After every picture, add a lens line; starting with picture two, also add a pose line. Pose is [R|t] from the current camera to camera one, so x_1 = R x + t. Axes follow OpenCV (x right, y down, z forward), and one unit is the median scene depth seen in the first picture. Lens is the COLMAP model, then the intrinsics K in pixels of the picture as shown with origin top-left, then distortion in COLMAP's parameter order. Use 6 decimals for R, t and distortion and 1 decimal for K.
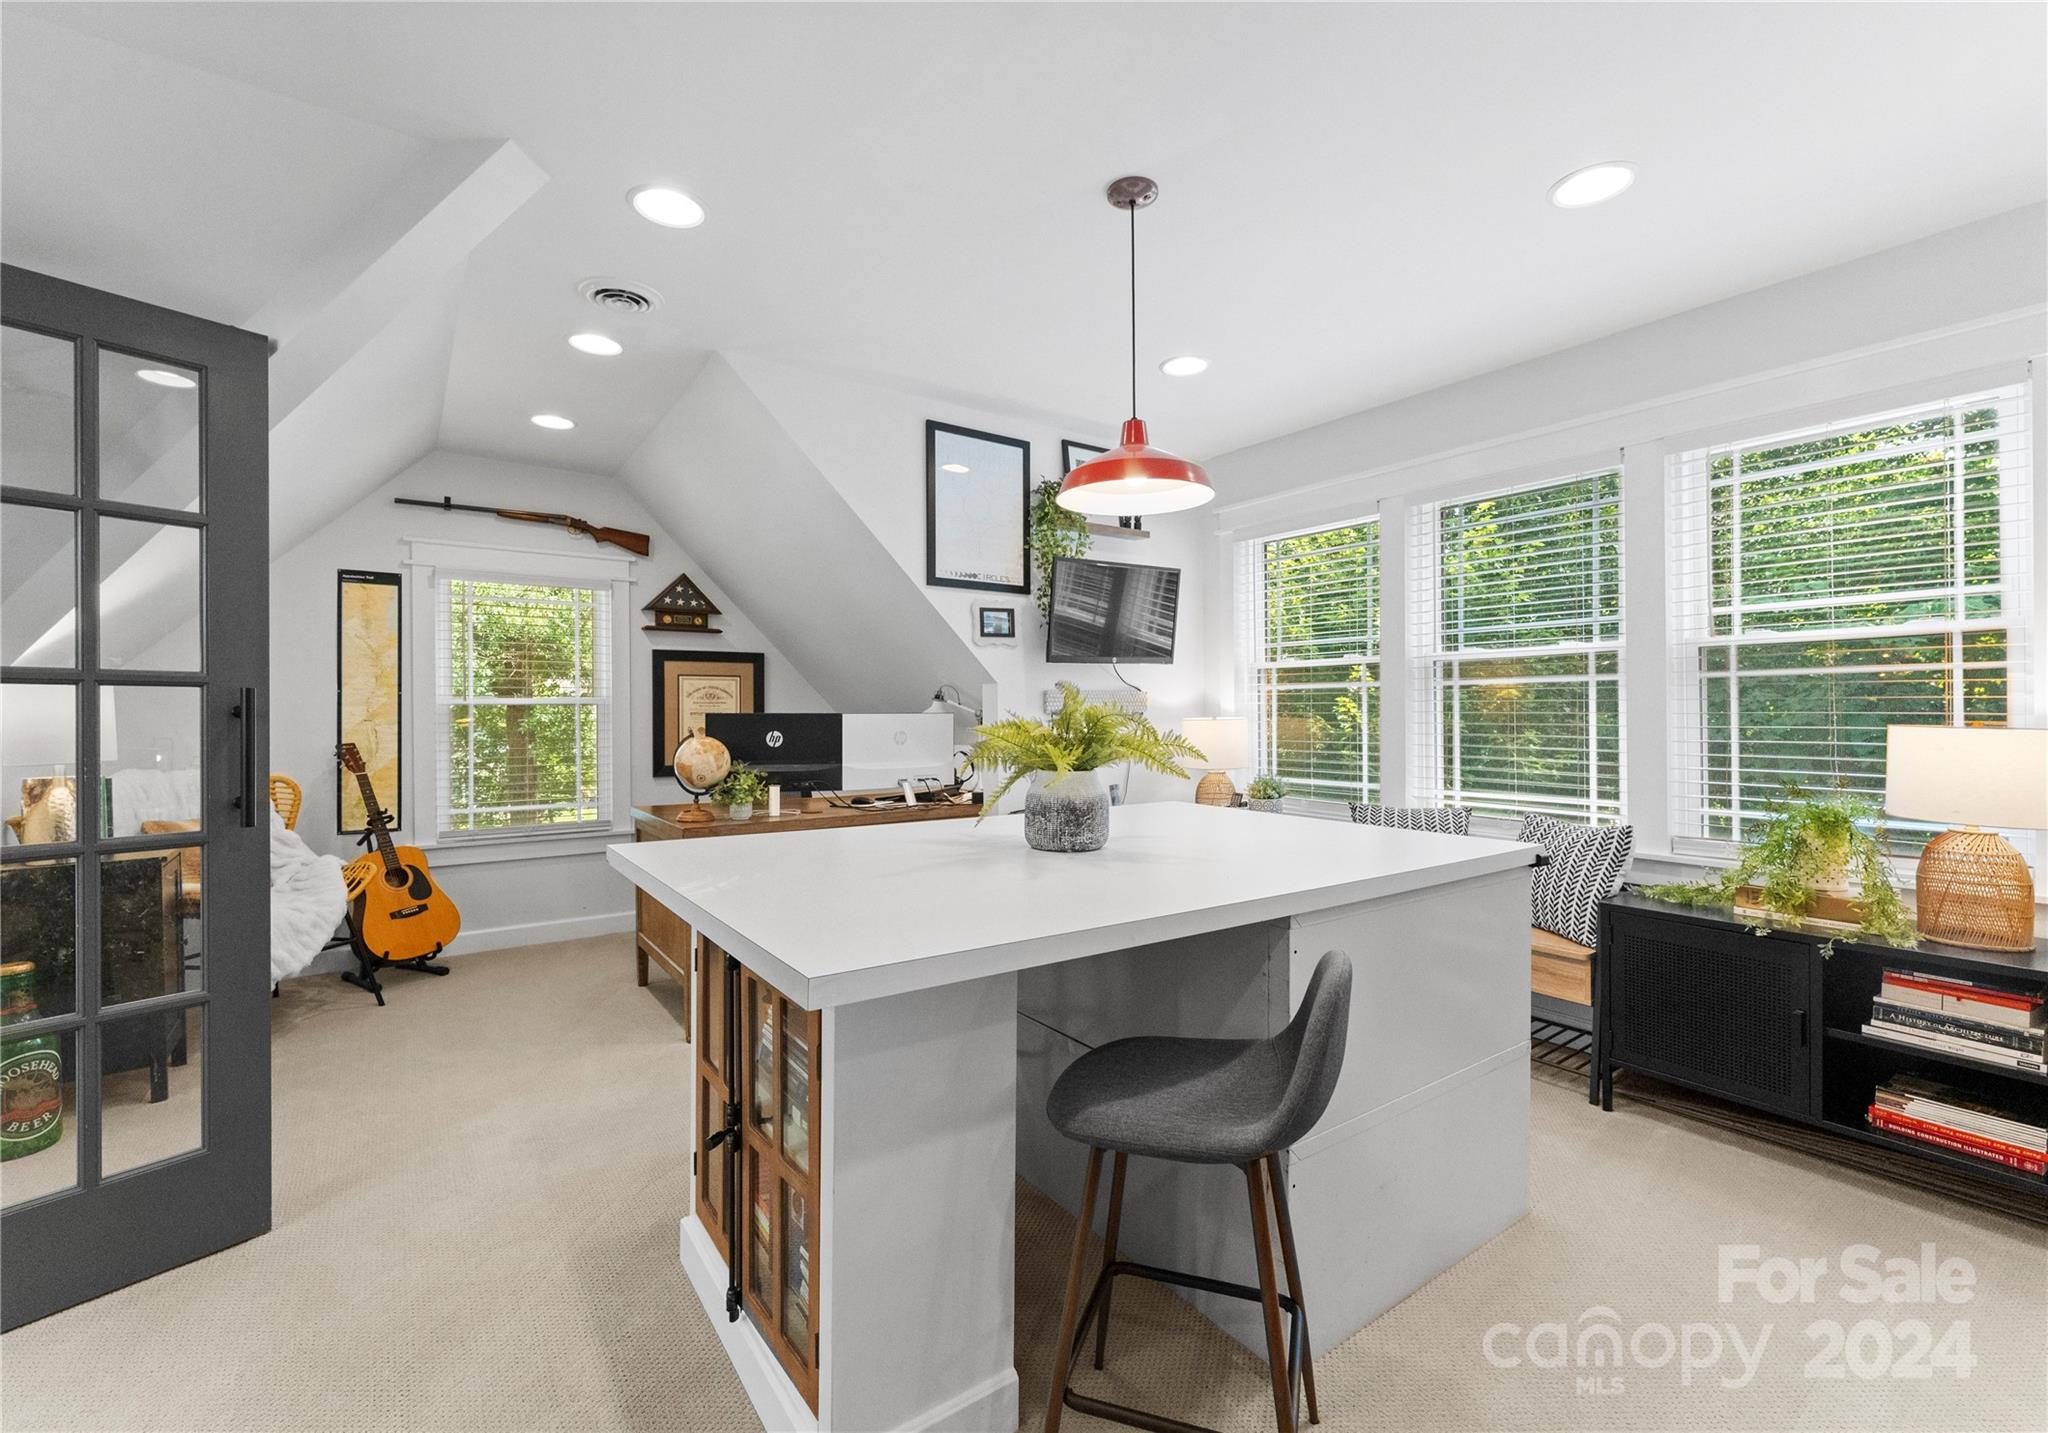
lens RADIAL K [[885.5, 0, 1020.6], [0, 885.5, 718.3], [0, 0, 1]] dist [-0.000675, 0.001163]
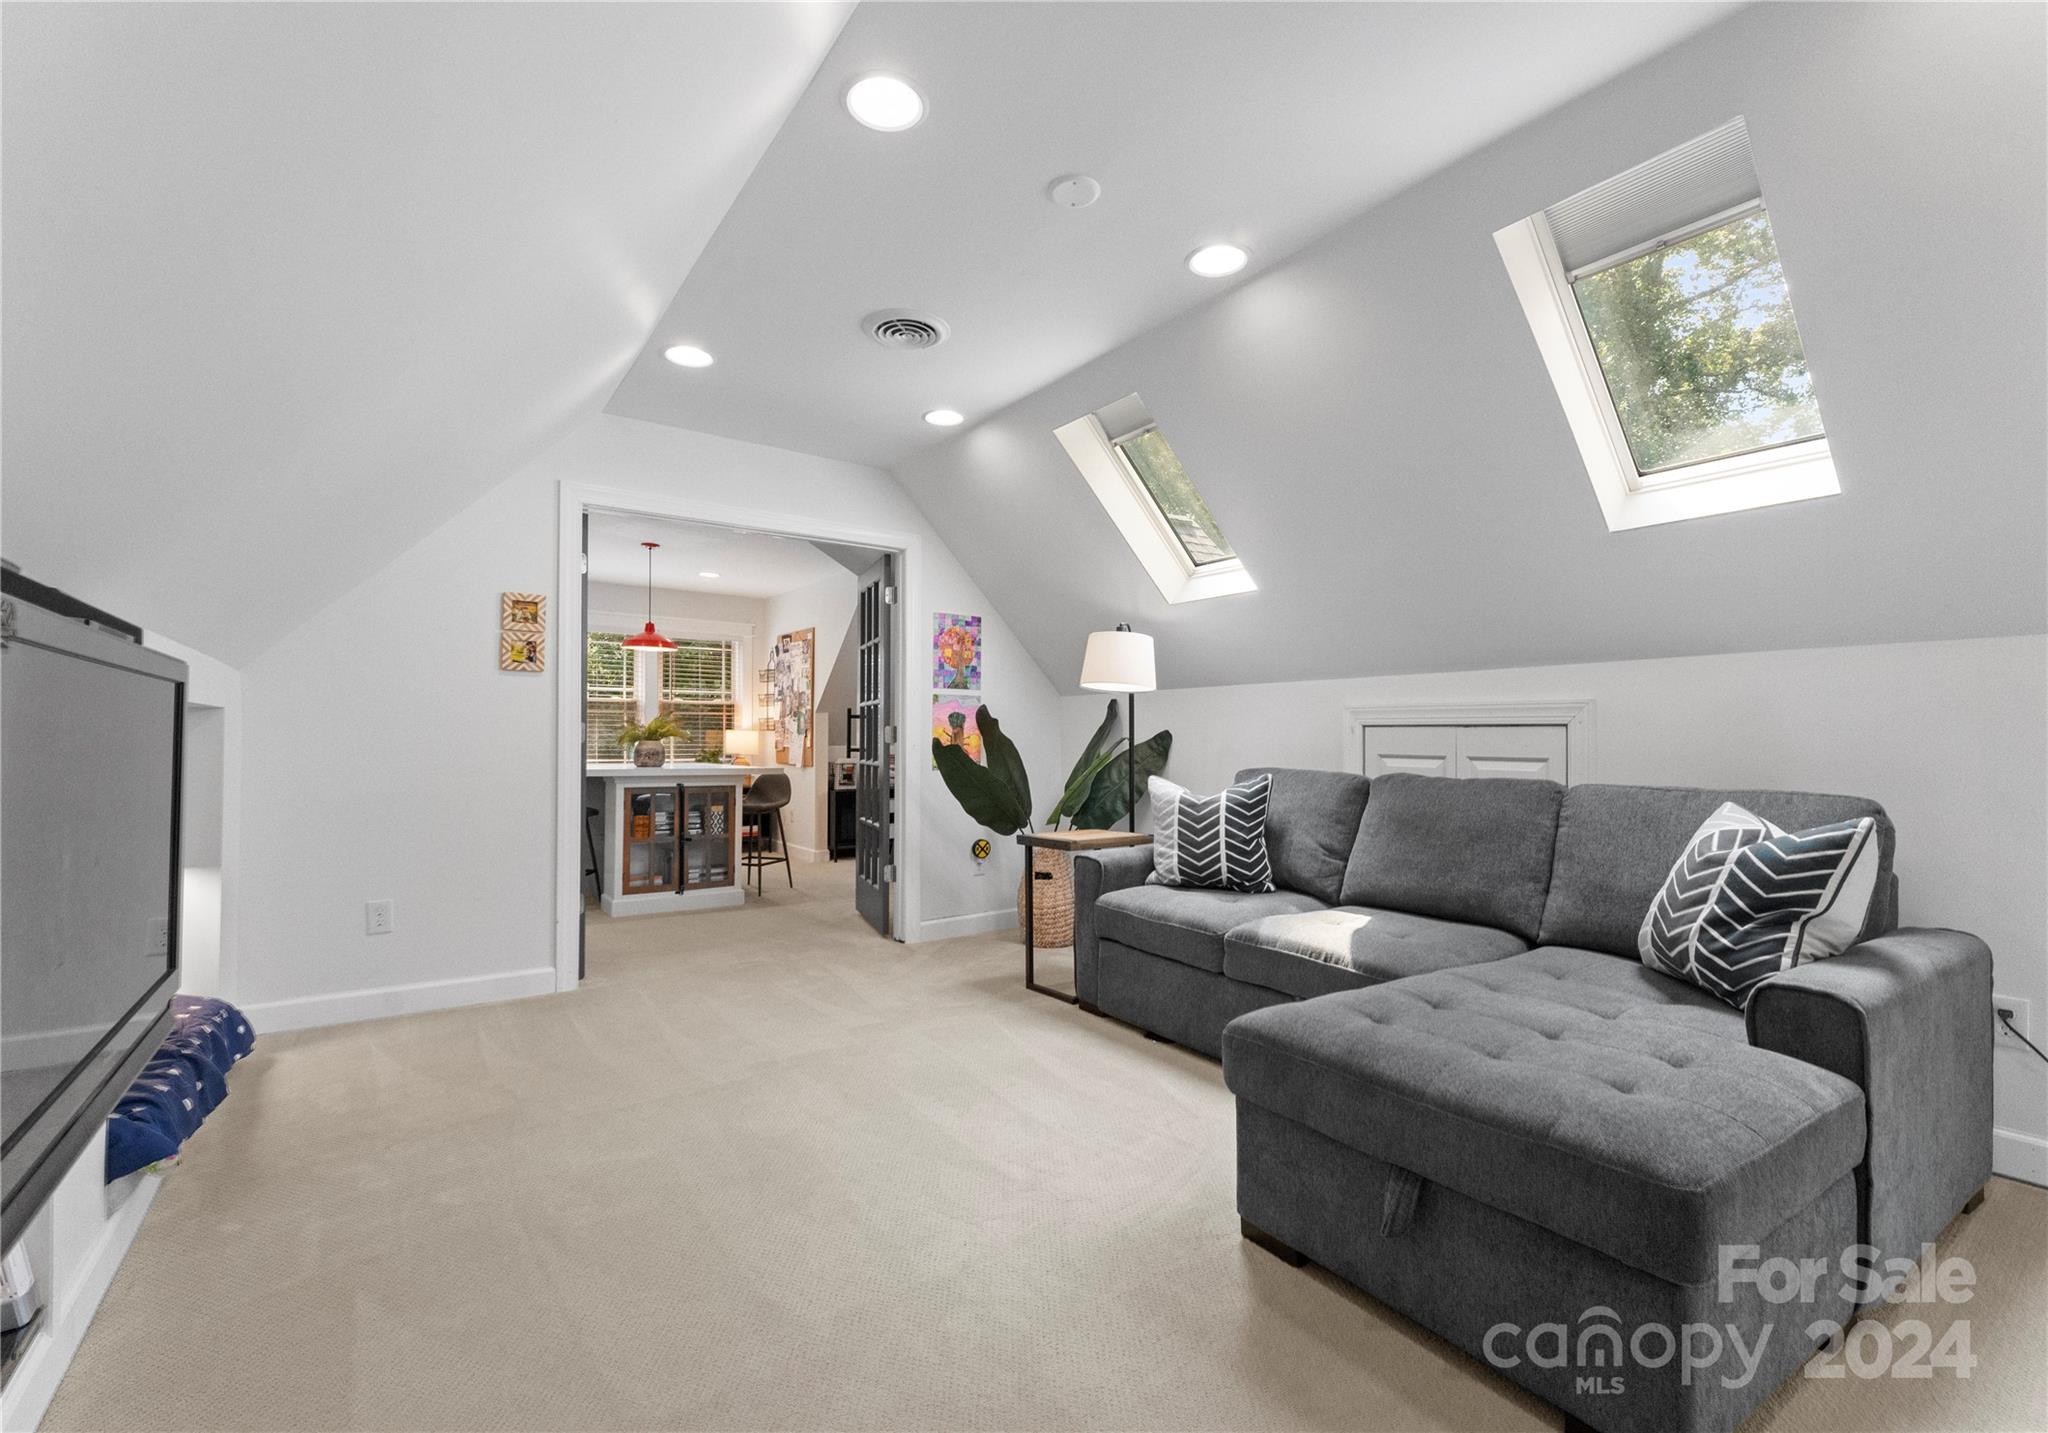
lens RADIAL K [[885.5, 0, 1025.5], [0, 885.5, 732.5], [0, 0, 1]] dist [-0.000675, 0.001163]
pose [[0.000518, 0.009458, 0.999955, -1.728247], [-0.002835, 0.999951, -0.009456, 0.032881], [-0.999996, -0.002830, 0.000544, -0.153983]]
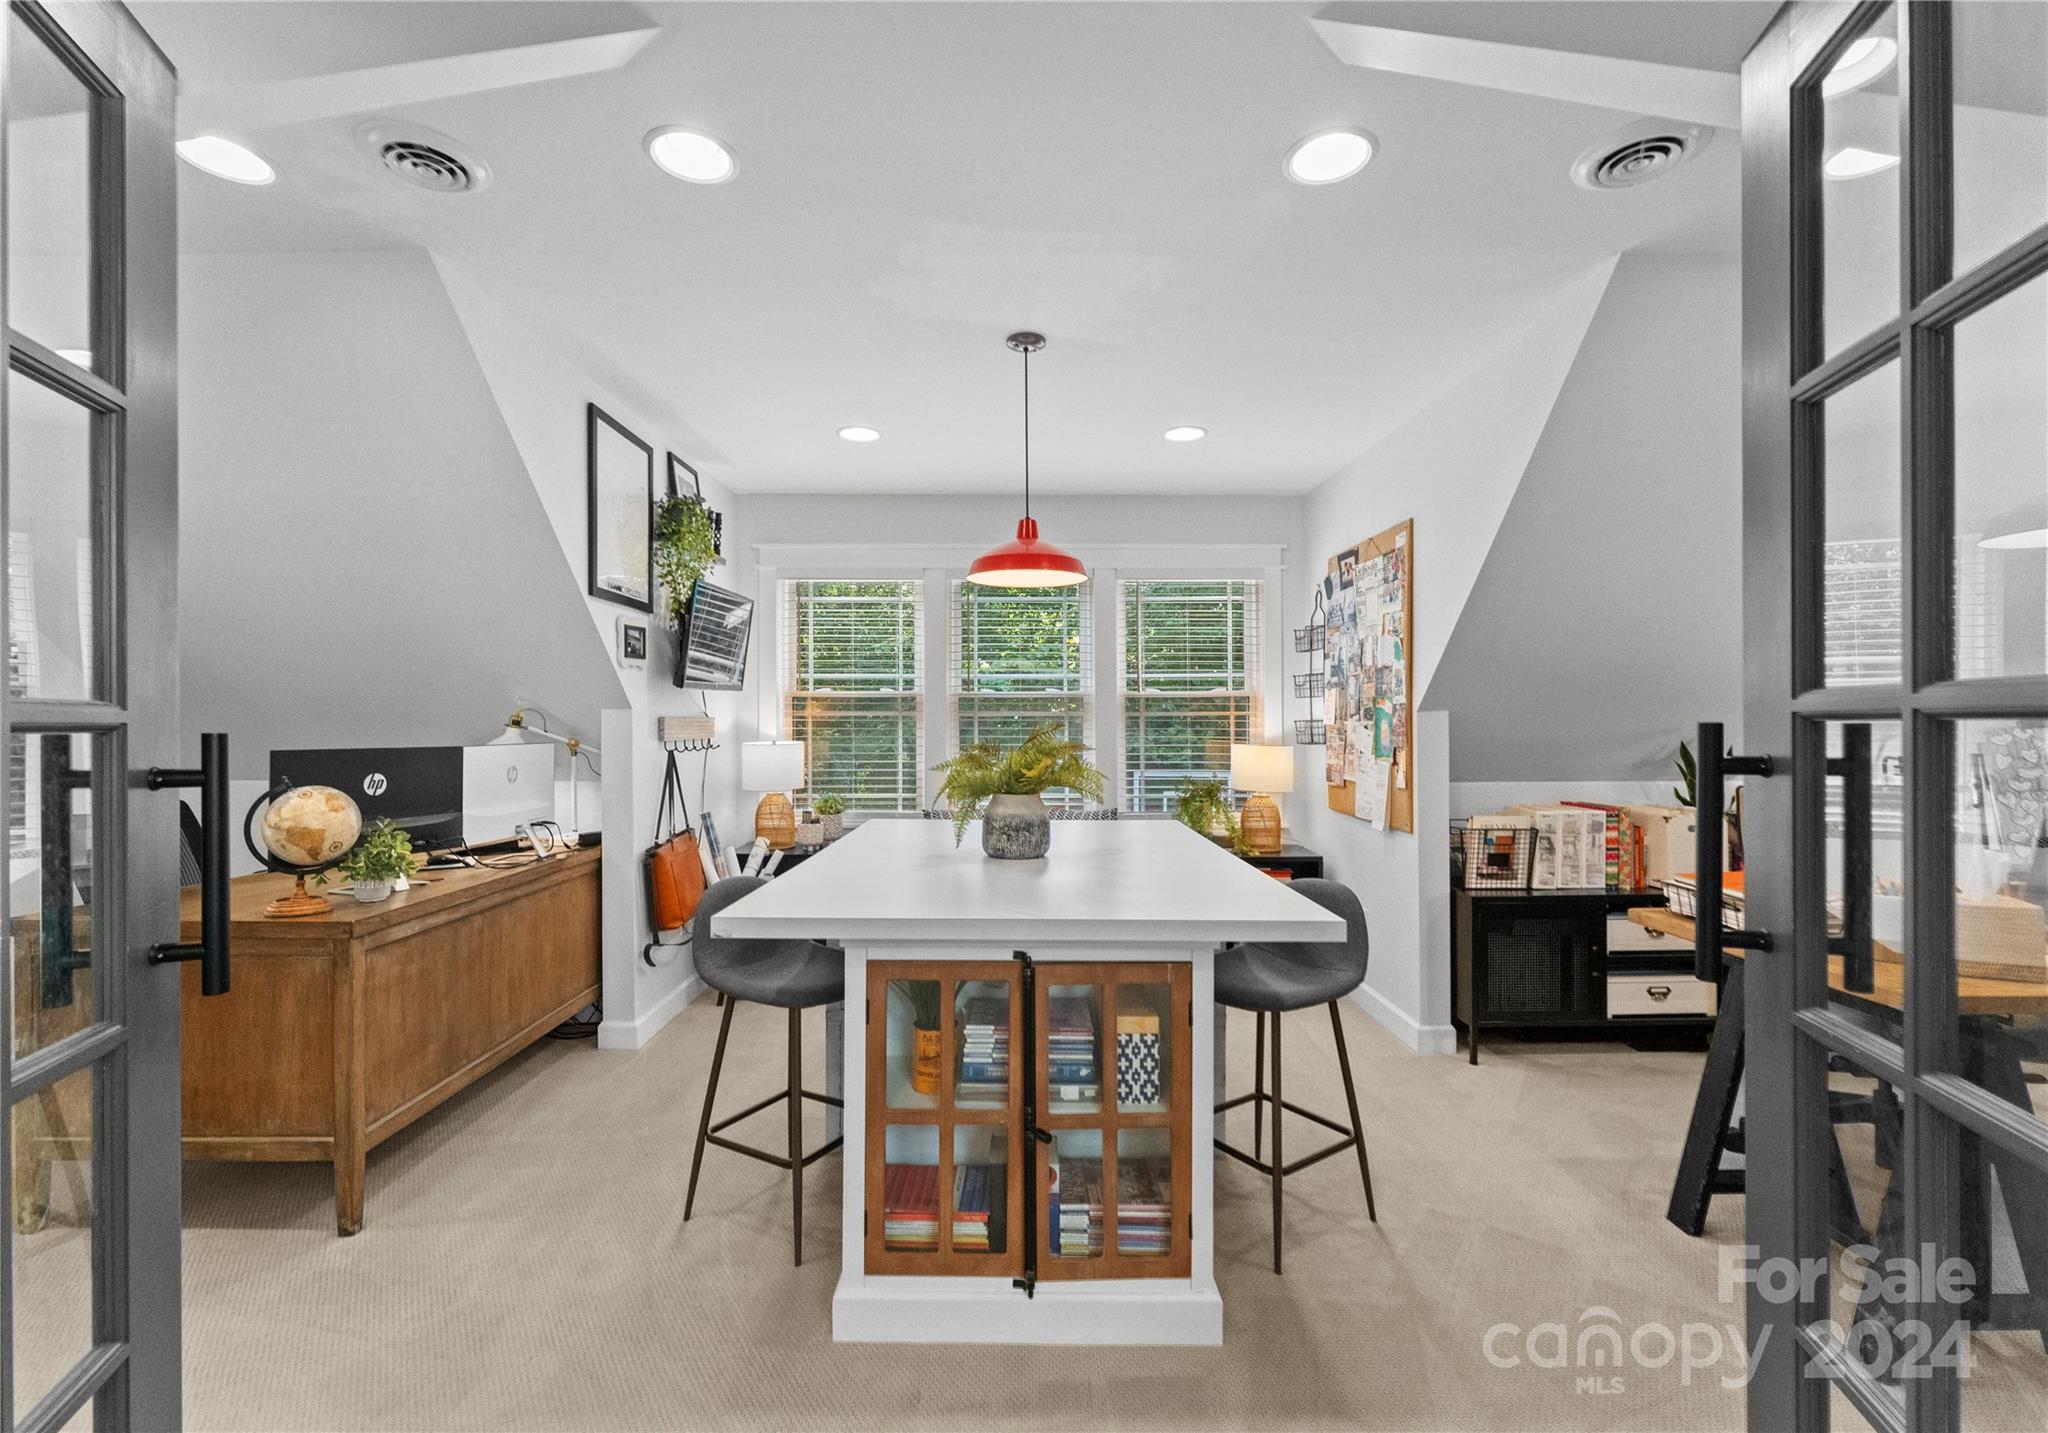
lens RADIAL K [[885.5, 0, 1011.6], [0, 885.5, 721.0], [0, 0, 1]] dist [-0.000675, 0.001163]
pose [[0.583955, 0.002400, 0.811783, -0.562478], [0.003688, 0.999977, -0.005609, -0.021978], [-0.811778, 0.006269, 0.583933, 0.167849]]
